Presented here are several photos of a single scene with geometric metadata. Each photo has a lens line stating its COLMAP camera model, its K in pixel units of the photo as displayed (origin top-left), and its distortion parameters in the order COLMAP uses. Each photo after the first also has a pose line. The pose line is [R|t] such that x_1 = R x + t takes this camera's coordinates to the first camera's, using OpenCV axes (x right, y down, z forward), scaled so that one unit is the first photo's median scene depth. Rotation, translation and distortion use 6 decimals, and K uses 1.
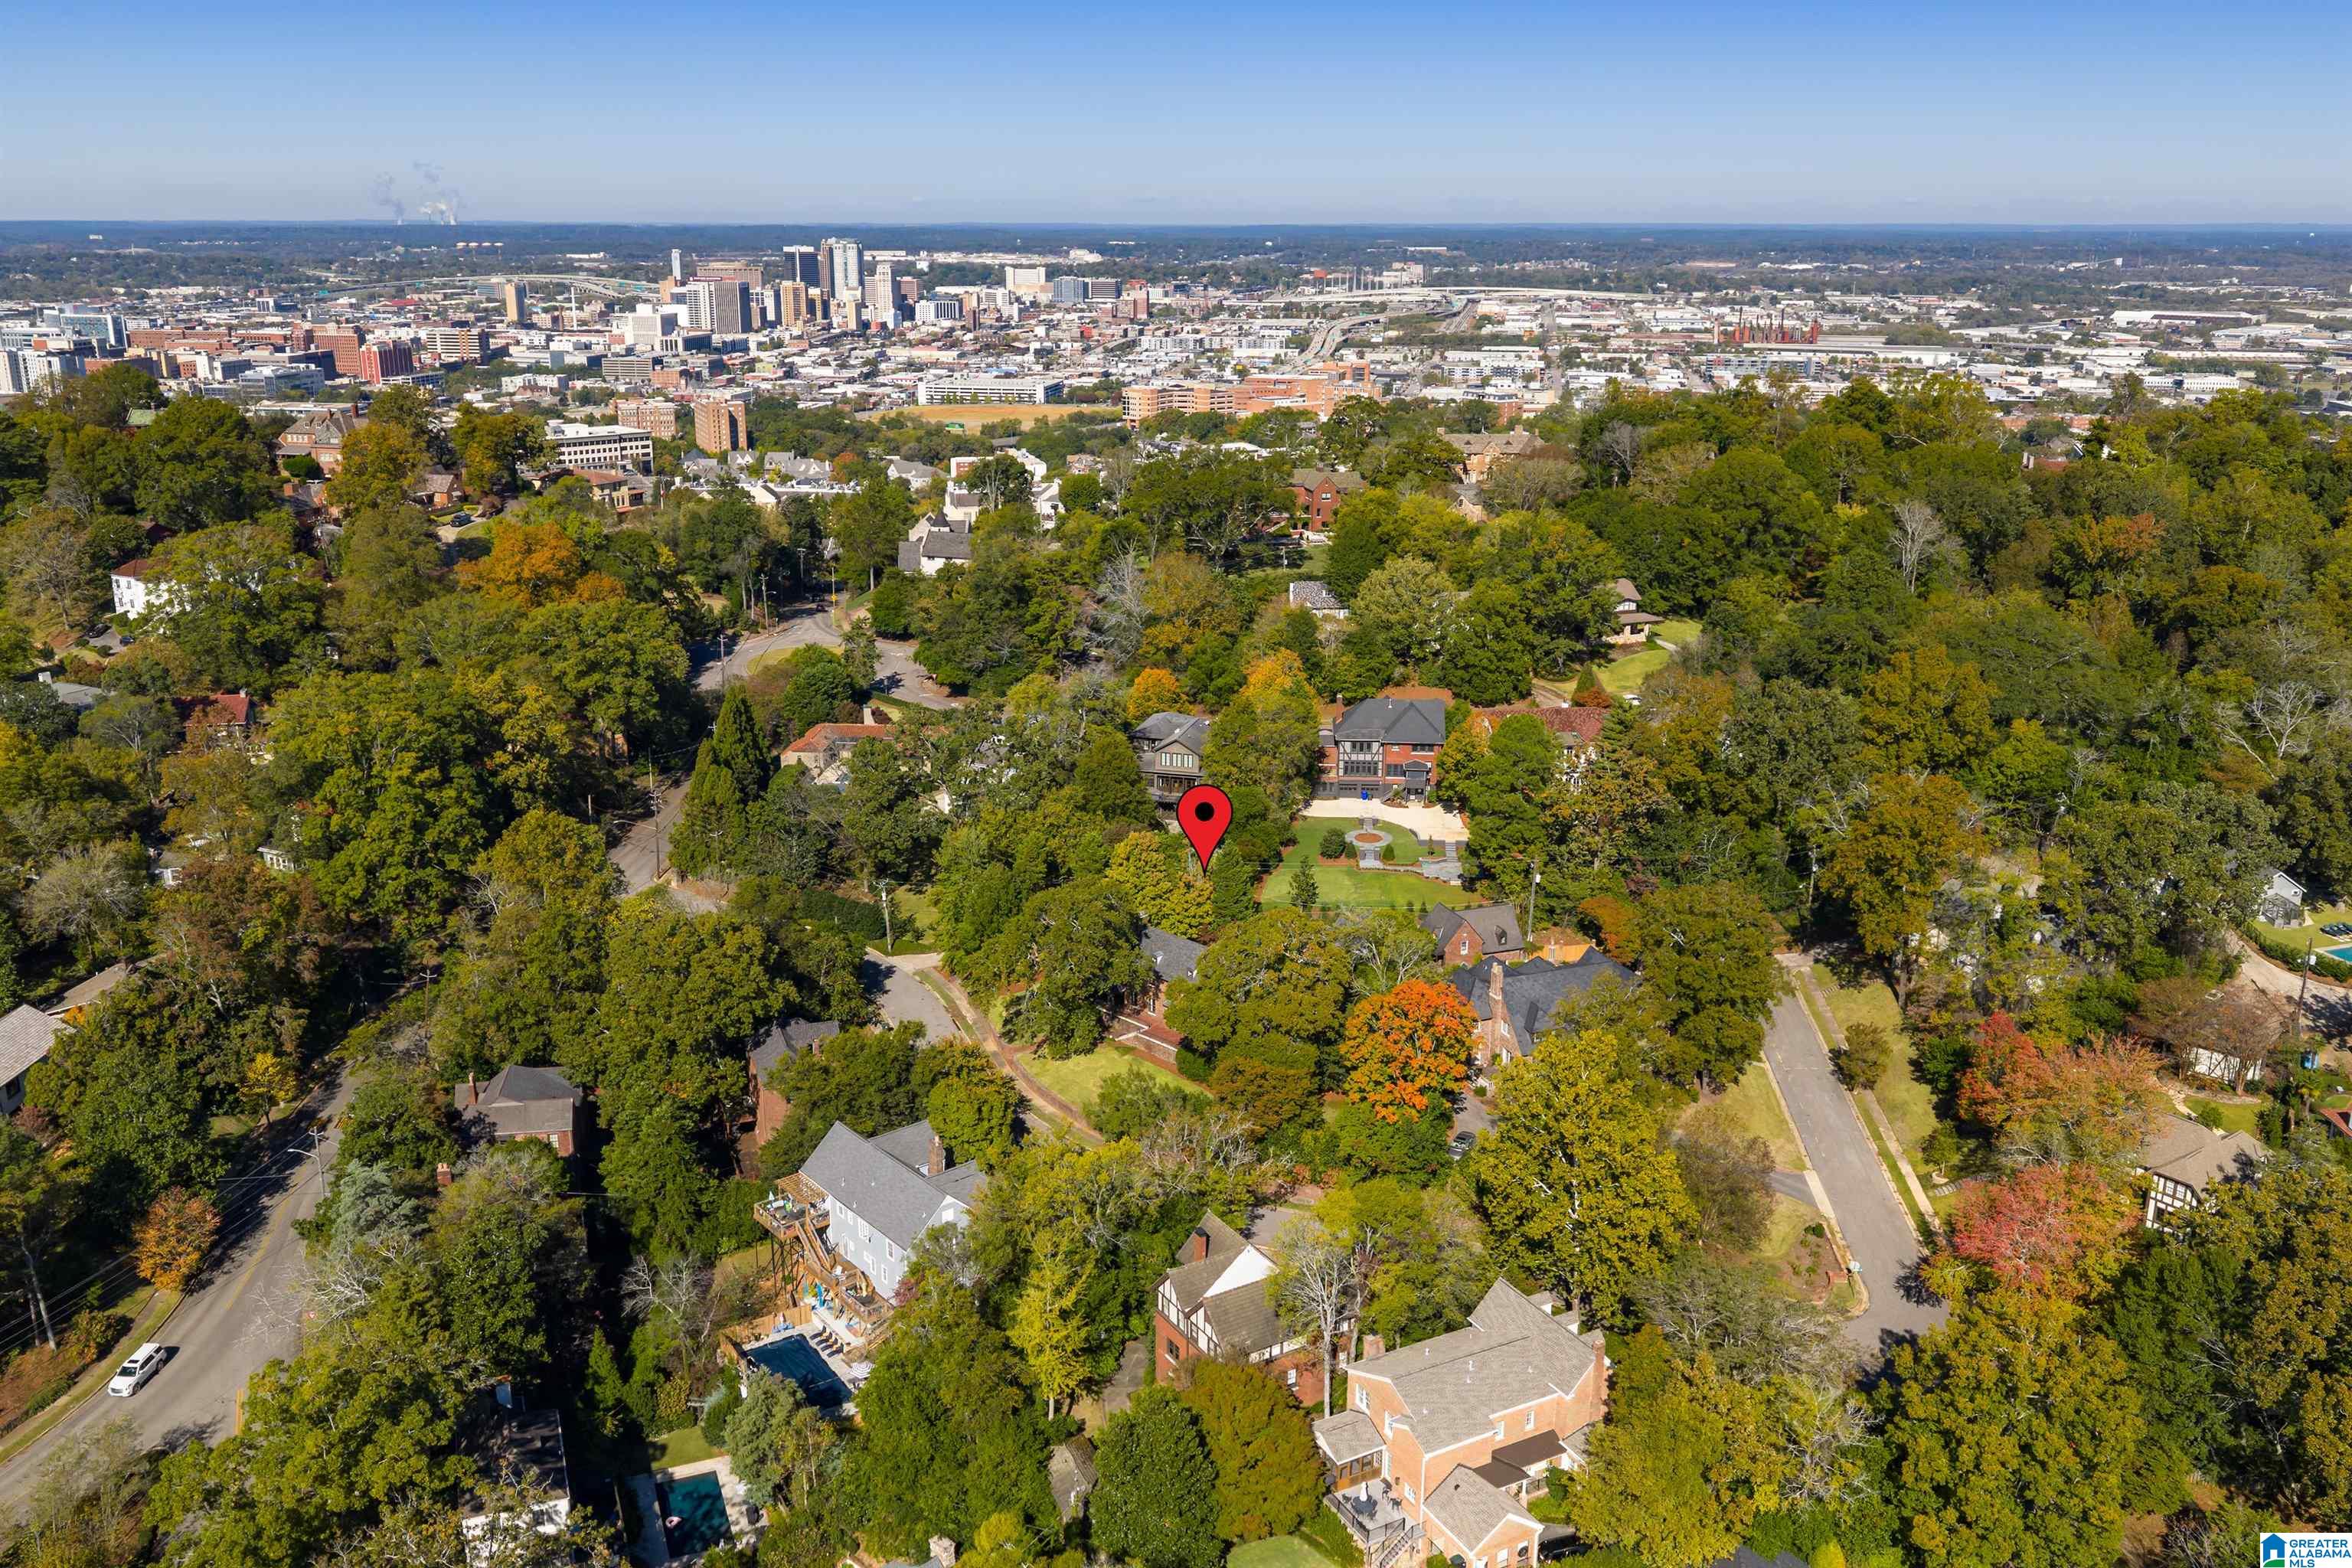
lens RADIAL K [[1964.4, 0, 1187.9], [0, 1964.4, 782.8], [0, 0, 1]] dist [0.013243, -0.014227]
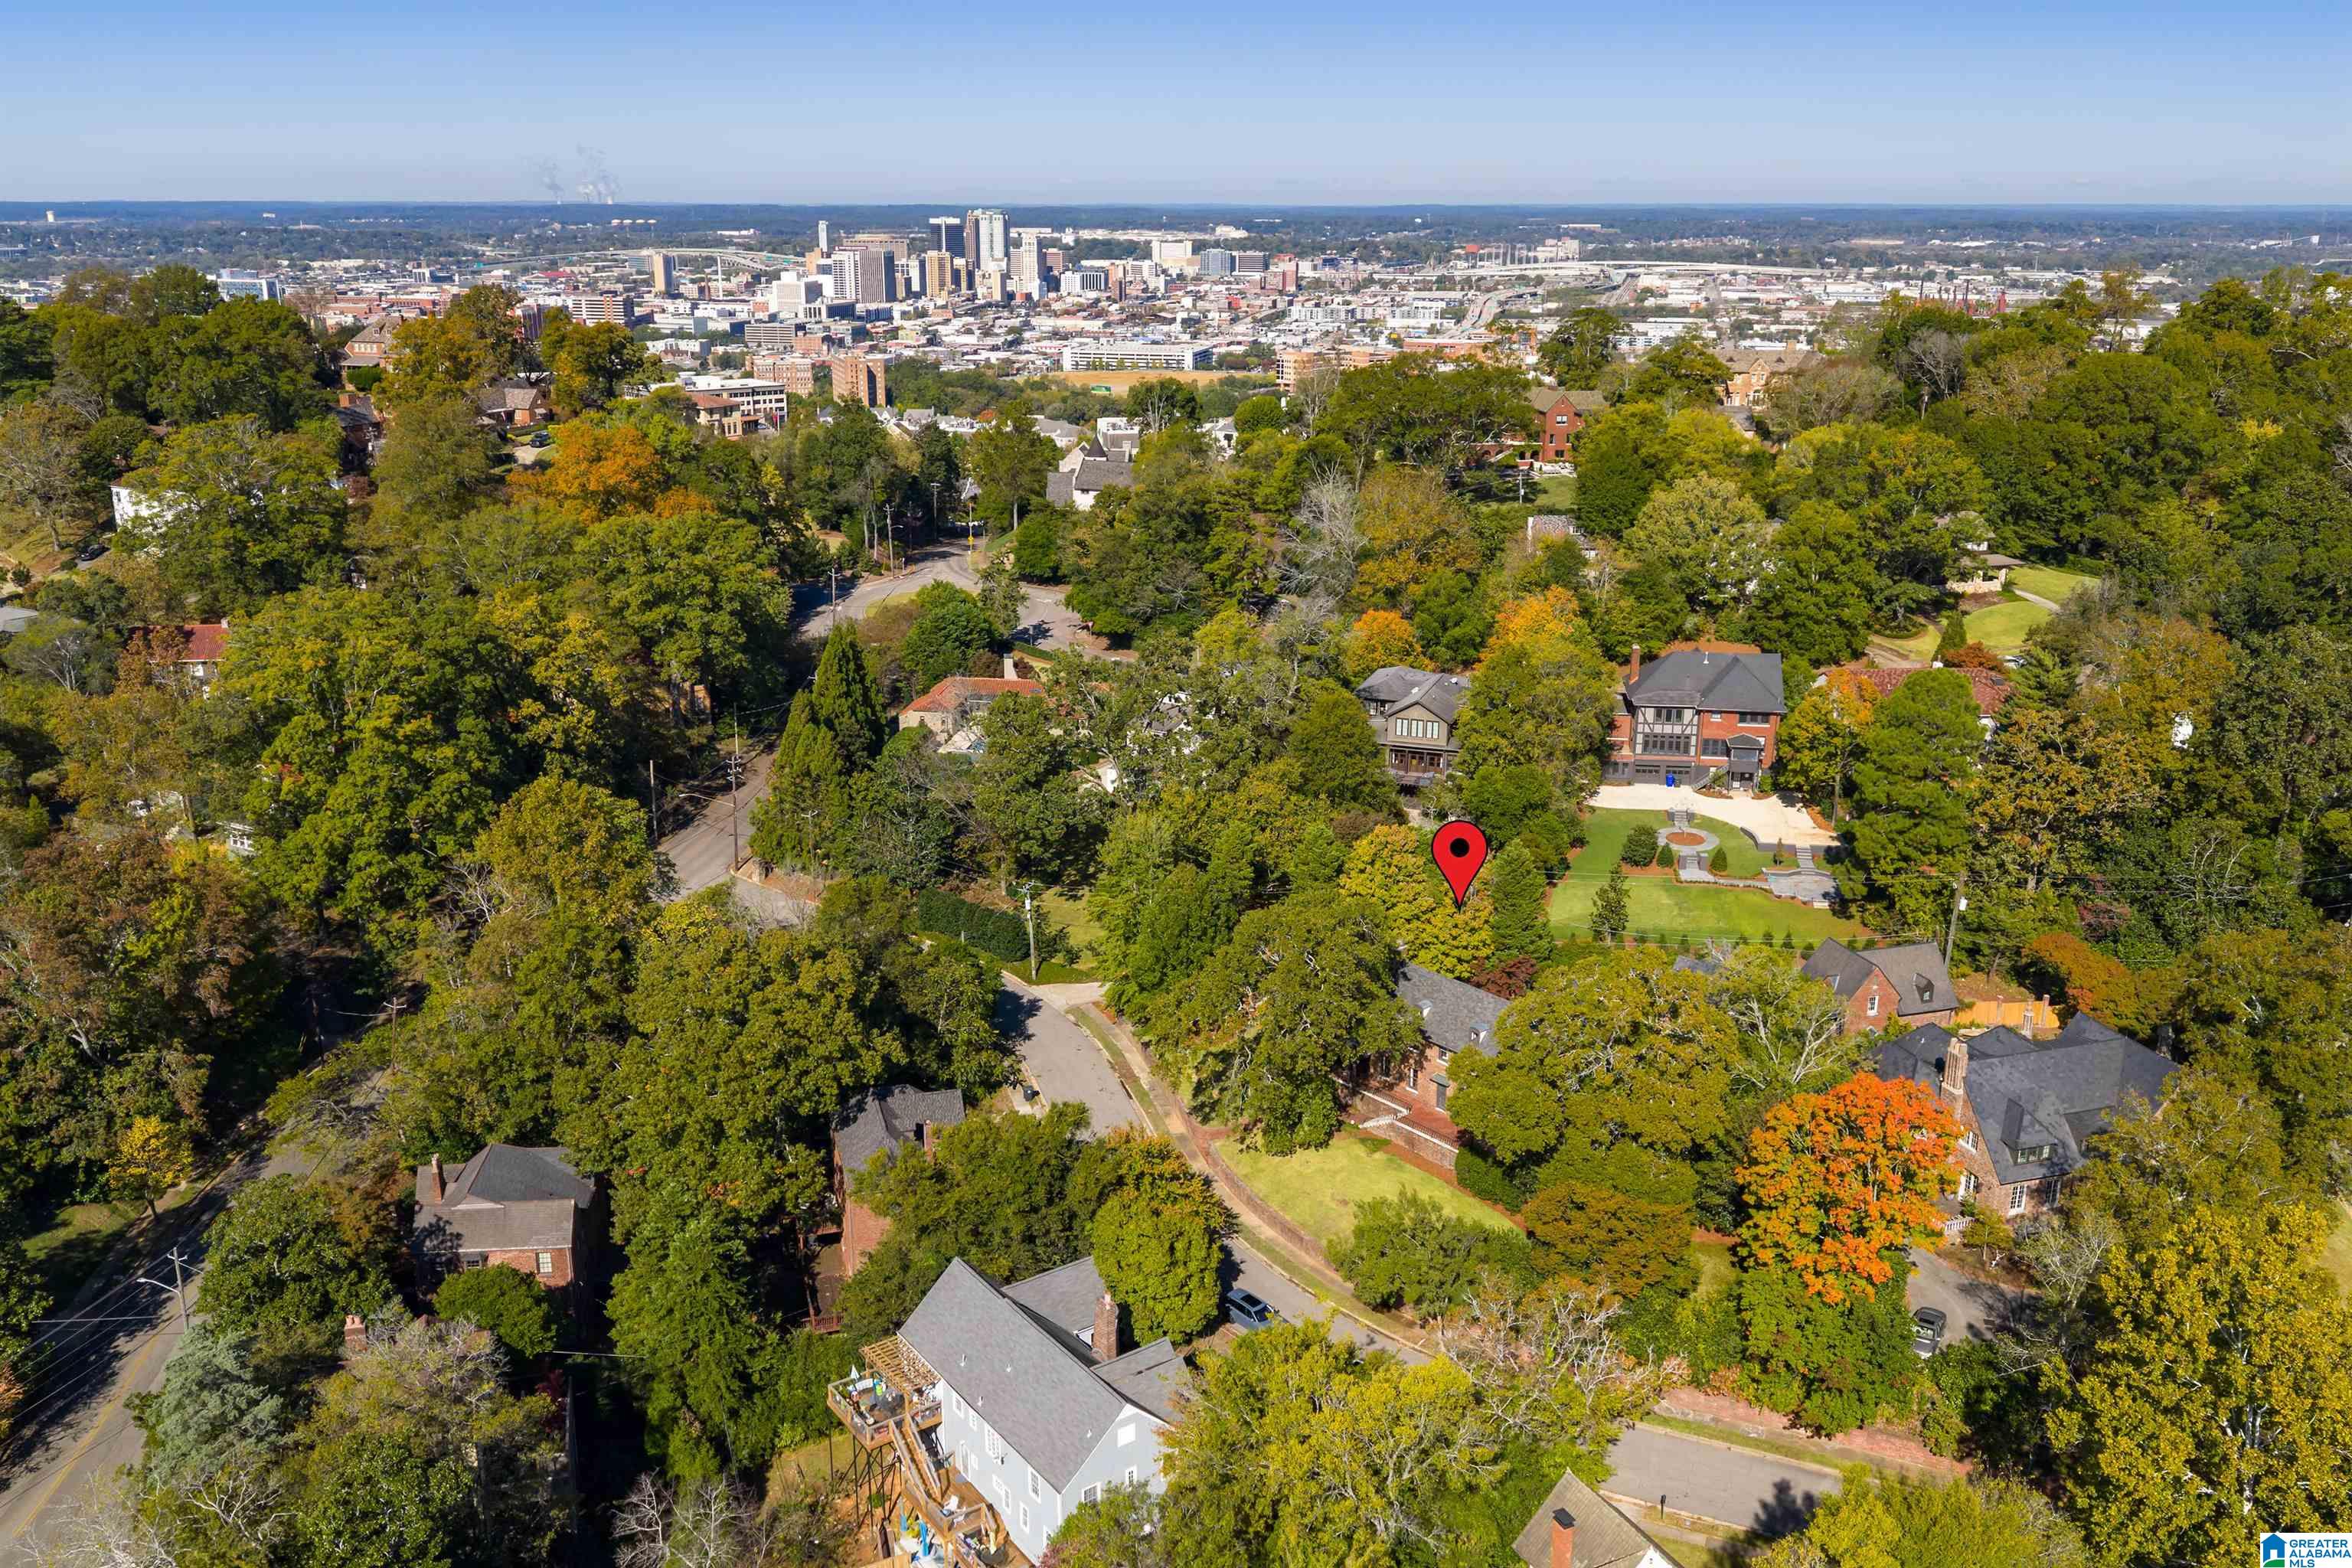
lens RADIAL K [[1964.4, 0, 1172.5], [0, 1964.4, 788.5], [0, 0, 1]] dist [0.013243, -0.014227]
pose [[0.996951, 0.020322, -0.075342, -0.040257], [-0.019471, 0.999738, 0.012011, 0.003950], [0.075566, -0.010507, 0.997085, 0.236325]]
